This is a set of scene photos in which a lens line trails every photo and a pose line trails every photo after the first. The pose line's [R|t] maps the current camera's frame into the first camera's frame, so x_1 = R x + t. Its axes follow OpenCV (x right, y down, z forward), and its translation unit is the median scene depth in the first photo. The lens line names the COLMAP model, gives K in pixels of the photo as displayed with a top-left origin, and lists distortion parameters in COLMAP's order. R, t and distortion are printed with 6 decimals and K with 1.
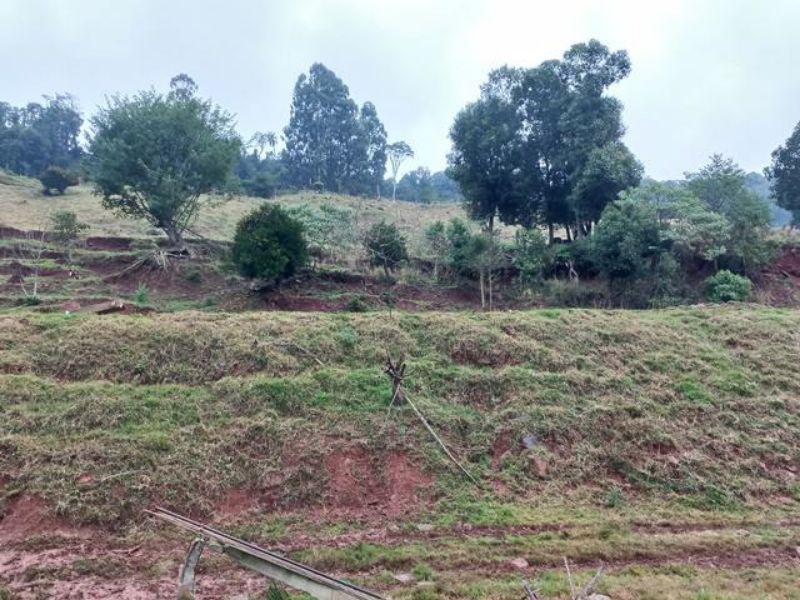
lens RADIAL K [[683.6, 0, 400.0], [0, 683.6, 300.0], [0, 0, 1]] dist [0.075604, -0.105928]
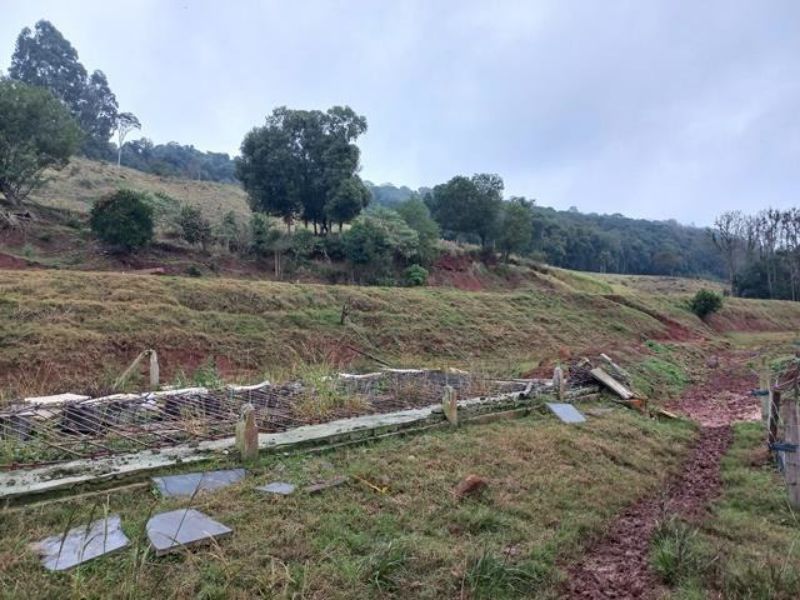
lens RADIAL K [[683.6, 0, 400.0], [0, 683.6, 300.0], [0, 0, 1]] dist [0.075604, -0.105928]
pose [[0.864349, 0.042223, 0.501116, -0.366389], [-0.070392, 0.996817, 0.037425, -0.013259], [-0.497941, -0.067623, 0.864570, -0.406633]]
